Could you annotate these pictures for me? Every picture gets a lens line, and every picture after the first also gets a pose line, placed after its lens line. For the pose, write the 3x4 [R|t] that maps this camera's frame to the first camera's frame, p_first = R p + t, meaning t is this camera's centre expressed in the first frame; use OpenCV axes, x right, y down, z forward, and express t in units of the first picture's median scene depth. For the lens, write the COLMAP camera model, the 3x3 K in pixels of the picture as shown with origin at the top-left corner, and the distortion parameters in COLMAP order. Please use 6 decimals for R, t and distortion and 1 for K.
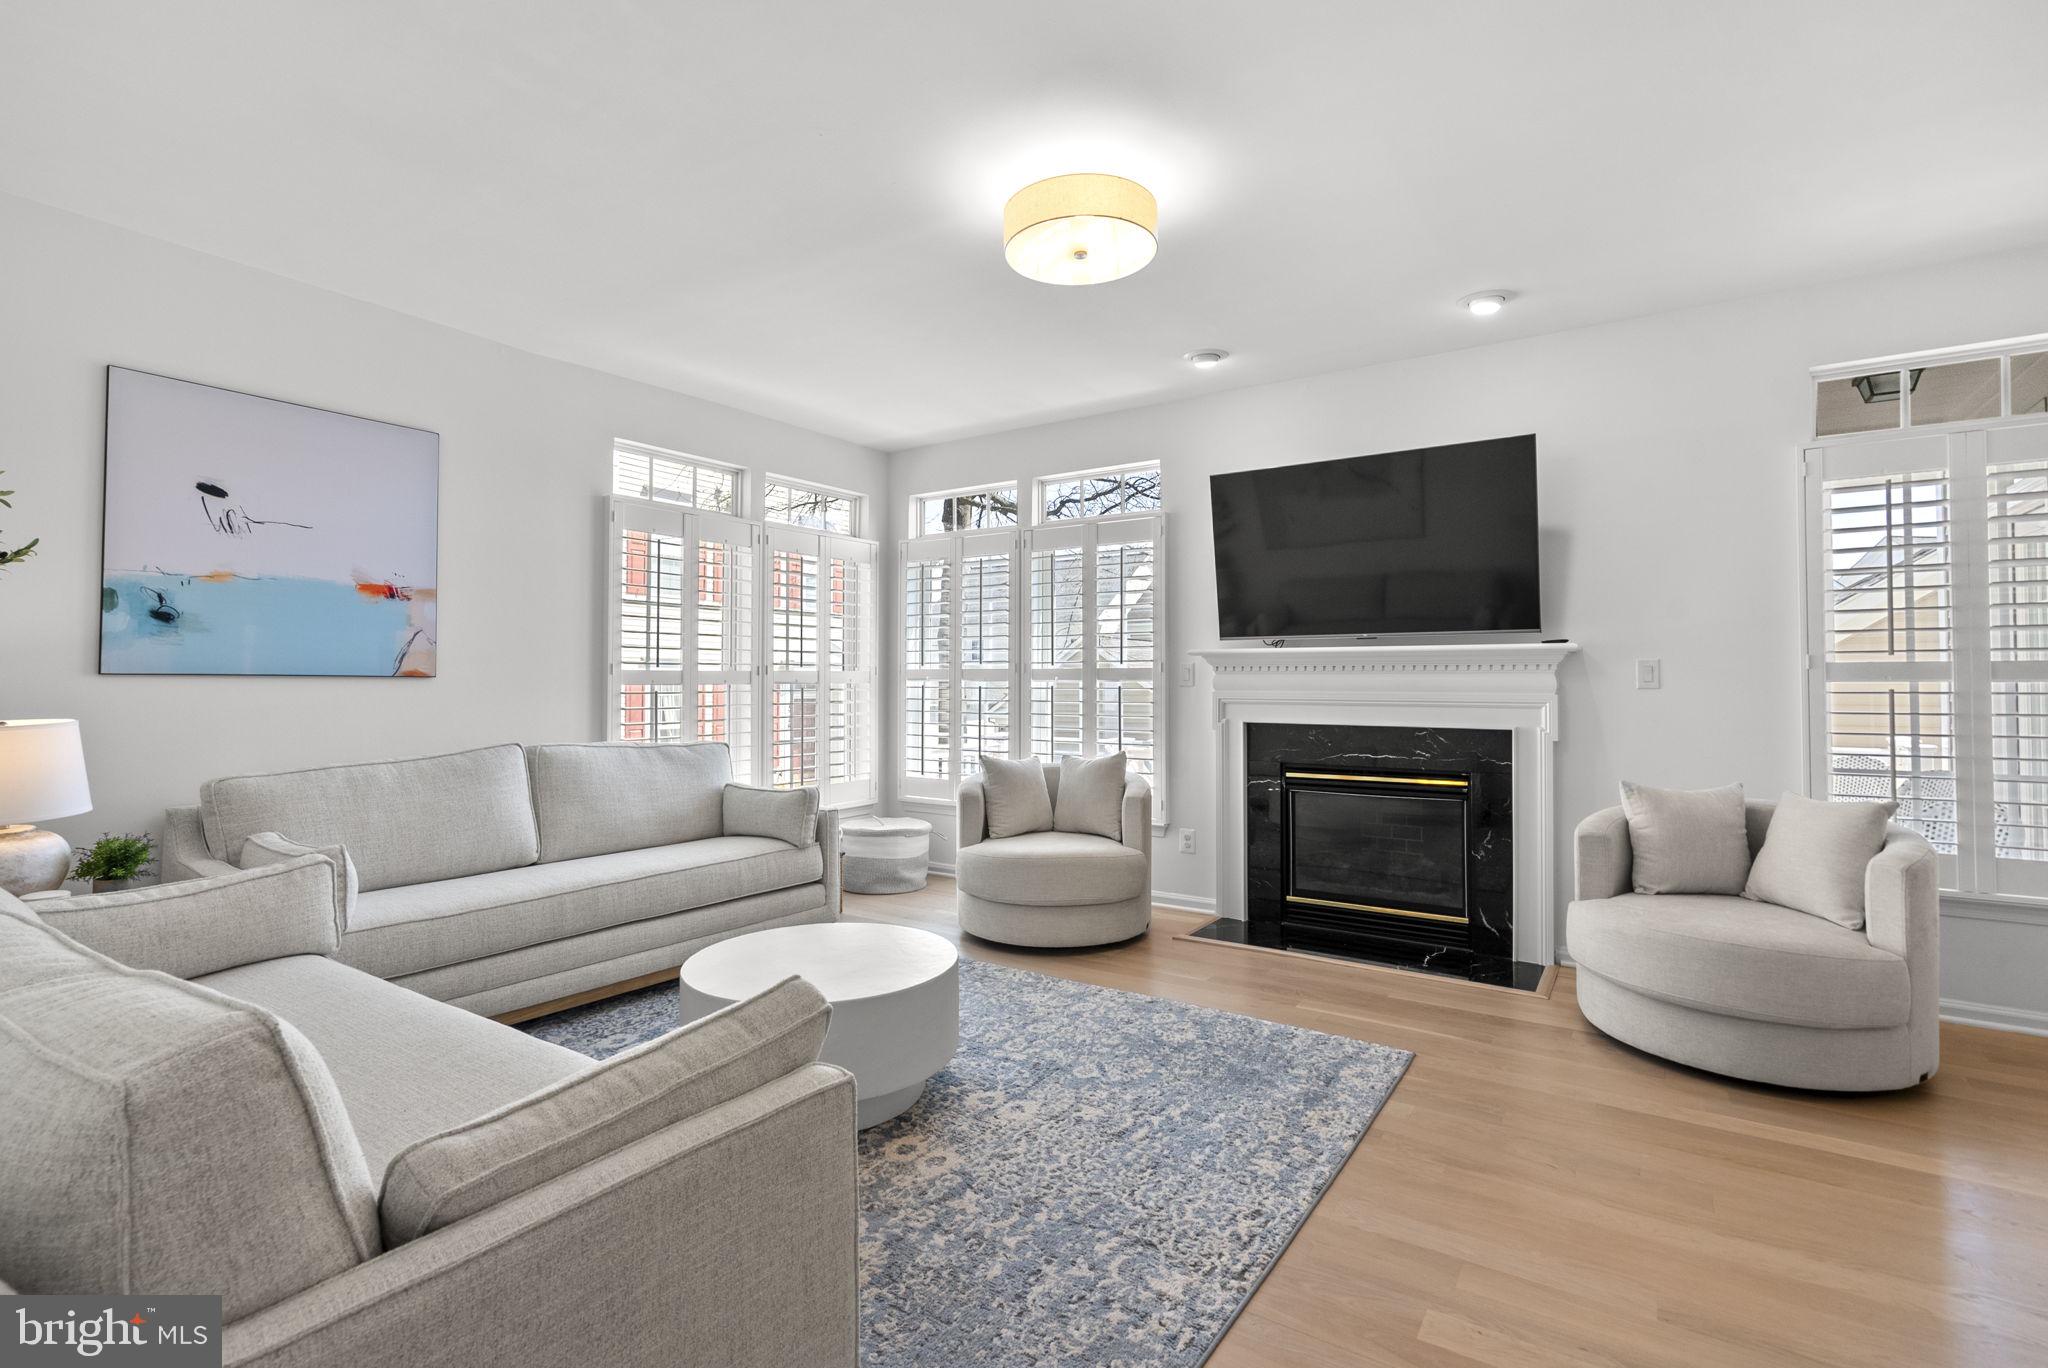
lens RADIAL K [[934.4, 0, 1024.0], [0, 934.4, 684.0], [0, 0, 1]] dist [-0.002757, -0.000363]
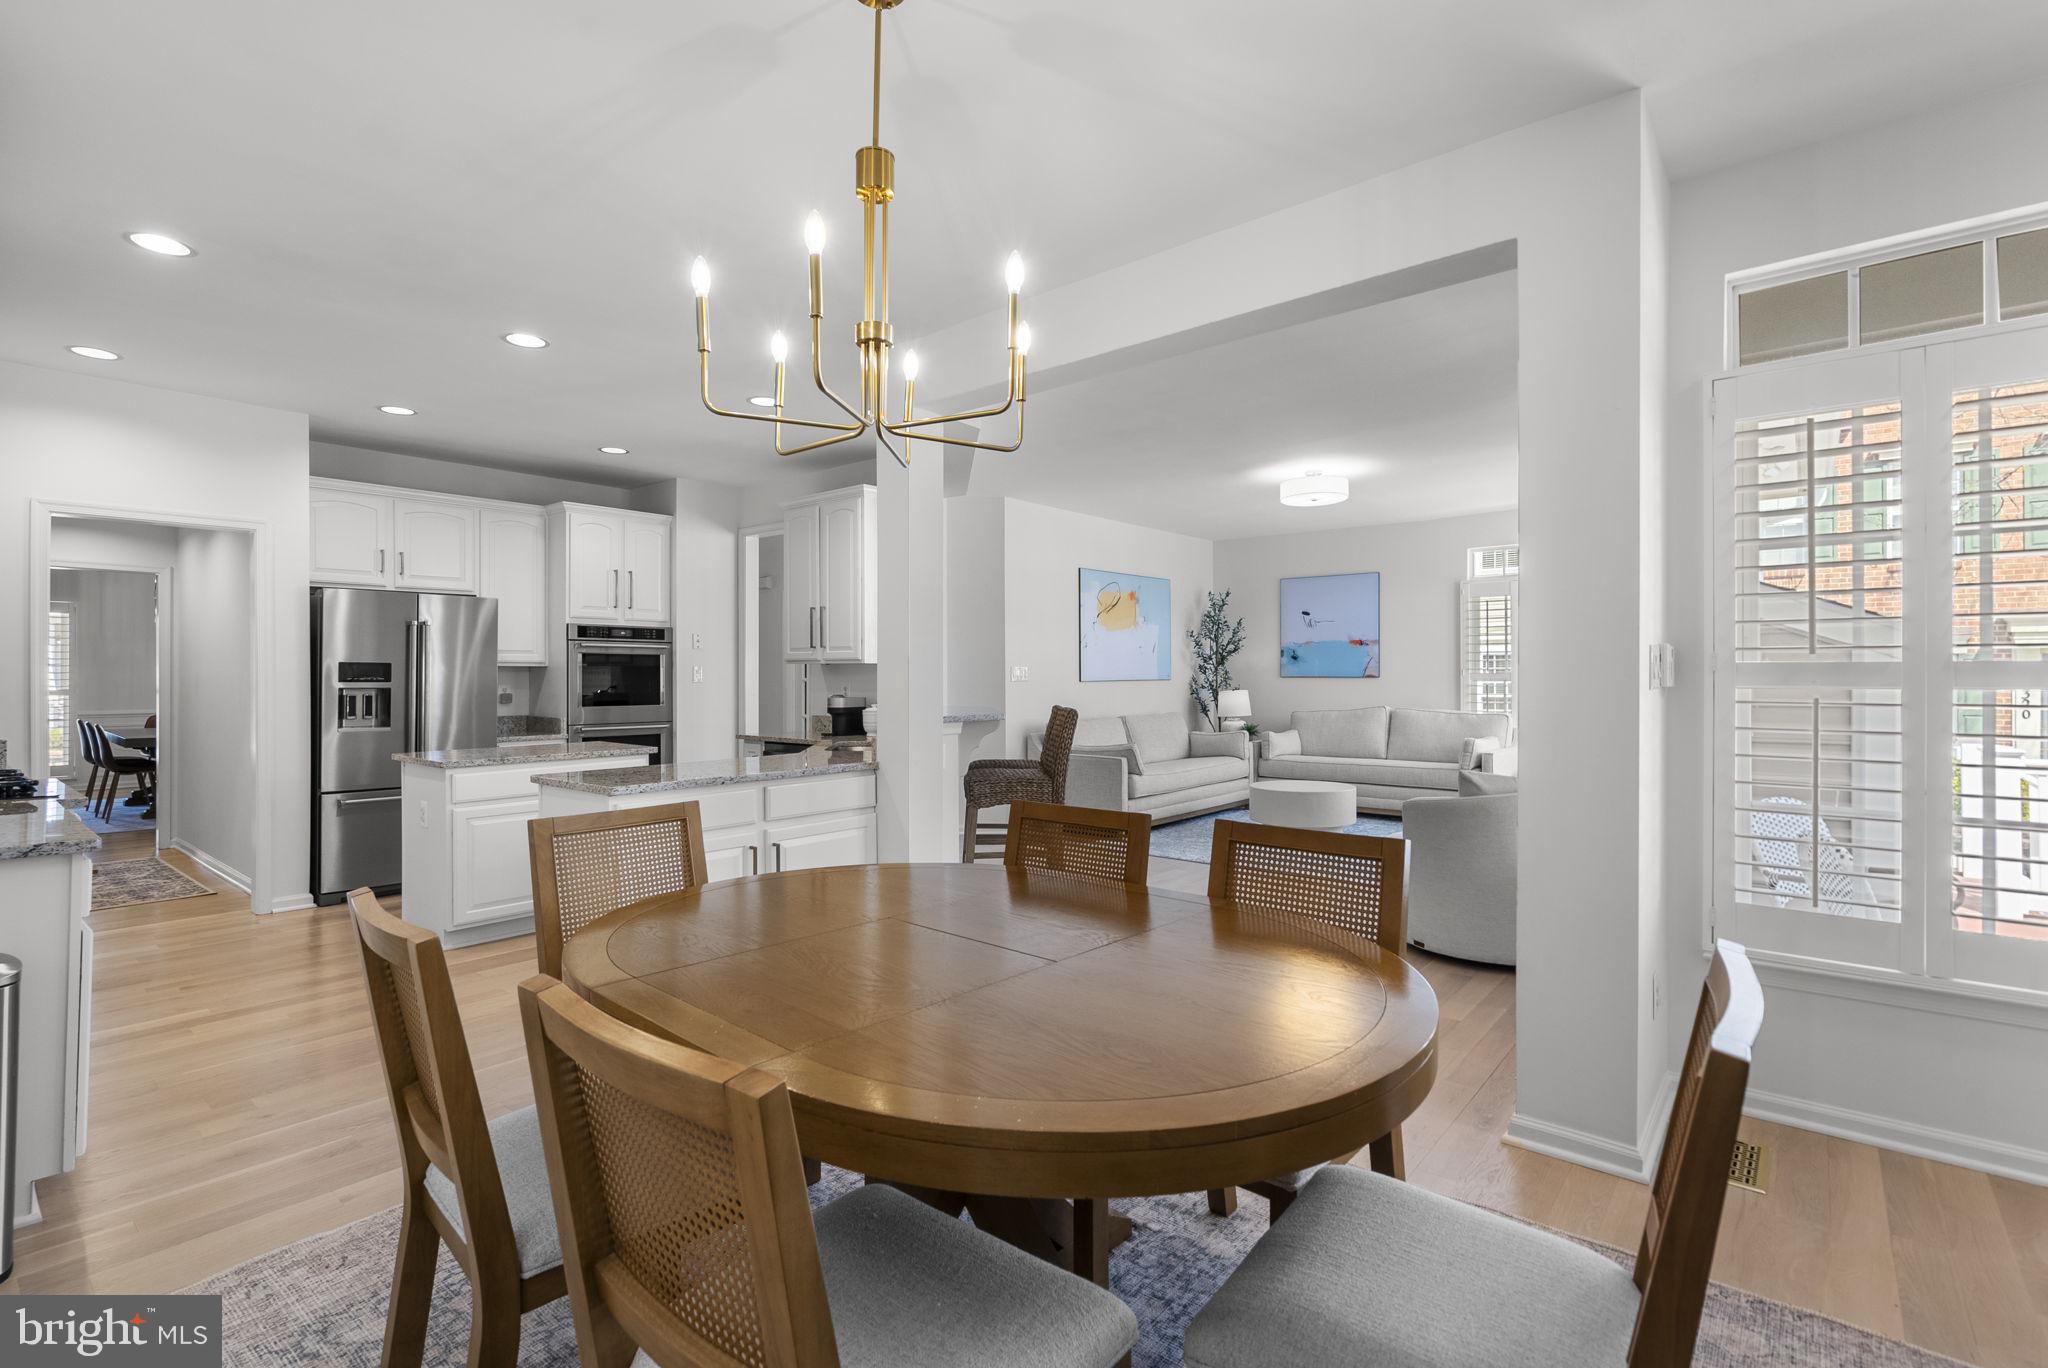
lens RADIAL K [[934.4, 0, 1024.0], [0, 934.4, 684.0], [0, 0, 1]] dist [-0.002757, -0.000363]
pose [[-0.116964, 0.009582, -0.993090, 1.817356], [0.002208, 0.999953, 0.009388, -0.014654], [0.993134, -0.001094, -0.116980, 0.400296]]
